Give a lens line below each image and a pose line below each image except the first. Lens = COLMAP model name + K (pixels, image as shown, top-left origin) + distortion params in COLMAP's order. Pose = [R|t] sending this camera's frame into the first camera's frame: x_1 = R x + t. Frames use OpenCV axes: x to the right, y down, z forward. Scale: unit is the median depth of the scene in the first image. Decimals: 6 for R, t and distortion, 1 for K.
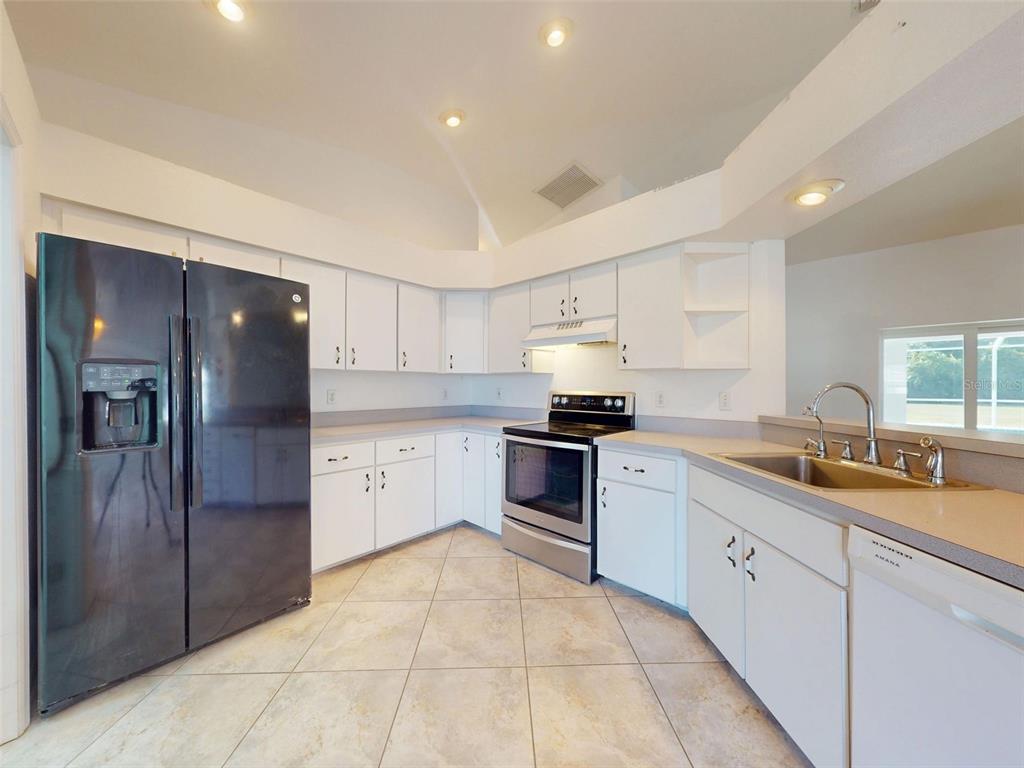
lens RADIAL K [[397.2, 0, 529.6], [0, 397.2, 383.4], [0, 0, 1]] dist [0.006455, 0.000108]
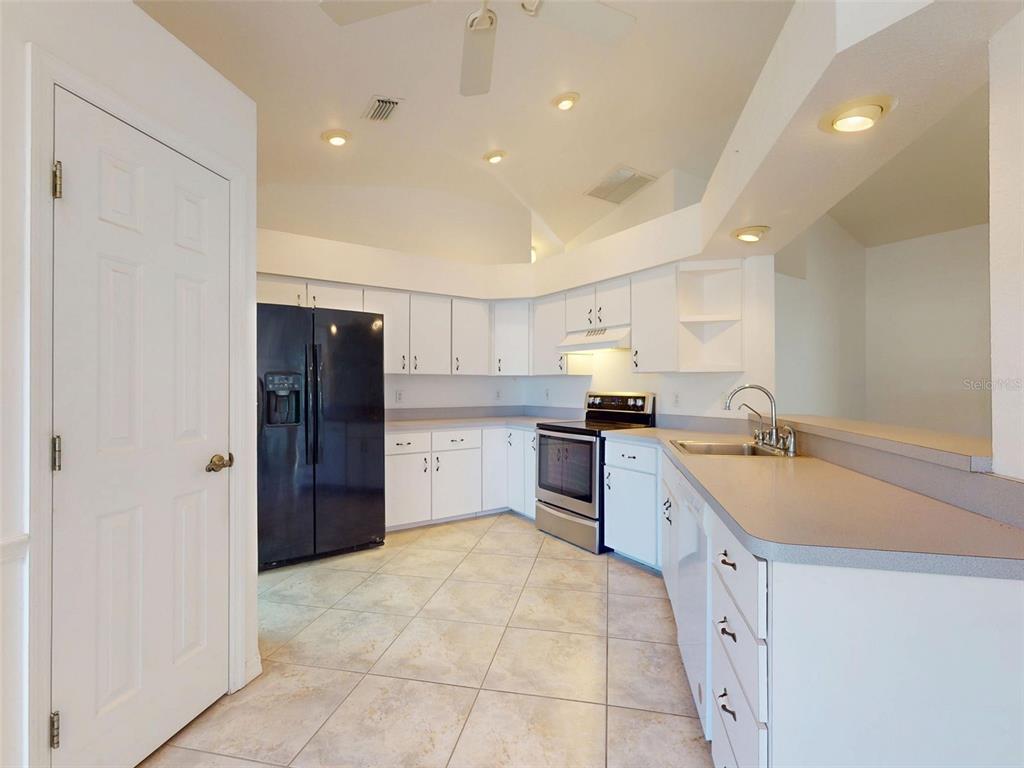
lens RADIAL K [[469.0, 0, 512.0], [0, 469.0, 384.0], [0, 0, 1]] dist [0.000978, 0.000498]
pose [[0.972598, -0.002260, -0.232483, 0.182786], [0.002235, 0.999997, -0.000370, -0.002340], [0.232484, -0.000160, 0.972600, -0.338440]]
